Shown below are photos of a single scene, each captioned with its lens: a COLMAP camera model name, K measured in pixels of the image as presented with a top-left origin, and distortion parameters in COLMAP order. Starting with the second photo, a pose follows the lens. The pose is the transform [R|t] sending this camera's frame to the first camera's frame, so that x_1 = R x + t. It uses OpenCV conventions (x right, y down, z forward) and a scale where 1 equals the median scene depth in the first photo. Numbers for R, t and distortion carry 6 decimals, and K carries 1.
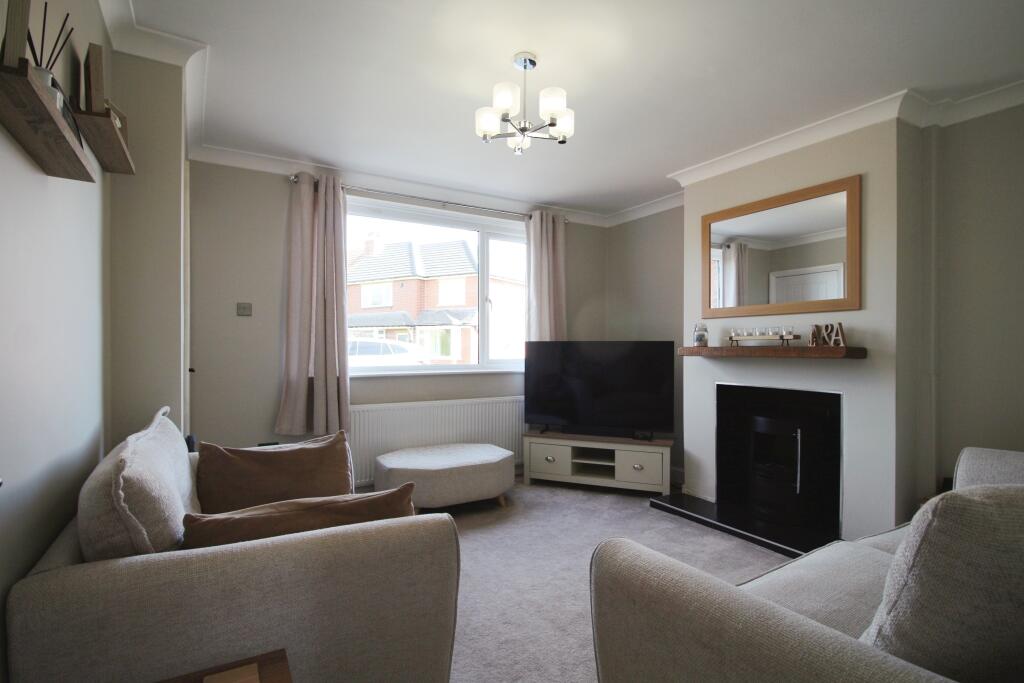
lens RADIAL K [[511.7, 0, 512.2], [0, 511.7, 353.6], [0, 0, 1]] dist [-0.000413, -0.000060]
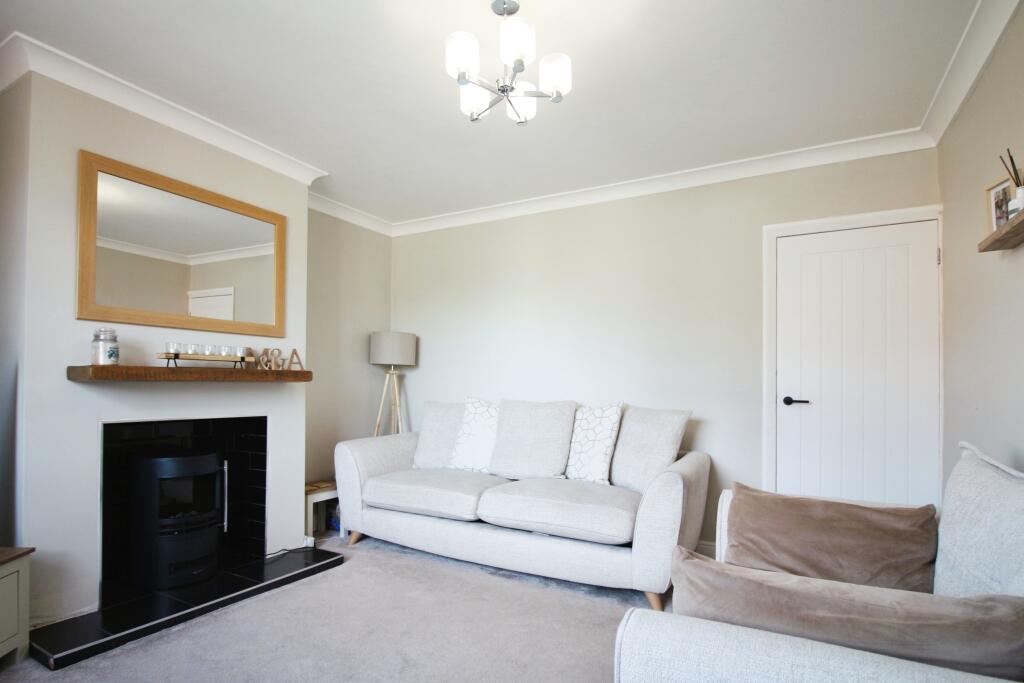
lens RADIAL K [[521.2, 0, 512.0], [0, 521.2, 375.3], [0, 0, 1]] dist [-0.000866, -0.000313]
pose [[-0.496543, 0.013210, 0.867911, -0.492858], [0.000871, 0.999891, -0.014720, 0.010836], [-0.868012, -0.006553, -0.496501, 1.018533]]
